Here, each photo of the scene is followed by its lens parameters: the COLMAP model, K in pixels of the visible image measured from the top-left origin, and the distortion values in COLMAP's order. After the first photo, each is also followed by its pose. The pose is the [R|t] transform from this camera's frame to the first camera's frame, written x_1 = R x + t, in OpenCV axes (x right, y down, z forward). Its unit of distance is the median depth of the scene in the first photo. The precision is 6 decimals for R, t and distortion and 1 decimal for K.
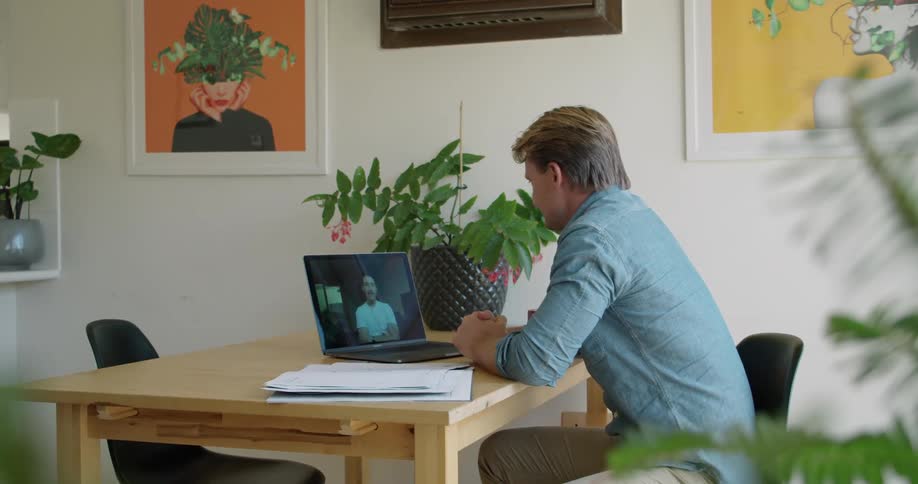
lens RADIAL K [[1065.8, 0, 458.7], [0, 1065.8, 230.0], [0, 0, 1]] dist [-0.064925, 0.009160]
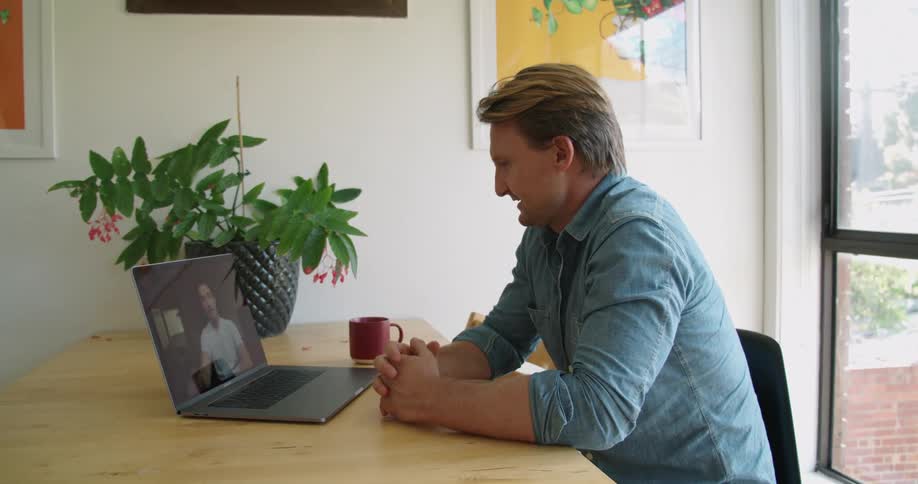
lens RADIAL K [[736.3, 0, 459.0], [0, 736.3, 242.0], [0, 0, 1]] dist [-0.171566, 0.131392]
pose [[0.851619, -0.033171, 0.523110, -0.163776], [0.010473, 0.998873, 0.046290, -0.009645], [-0.524056, -0.033943, 0.851007, 0.409893]]
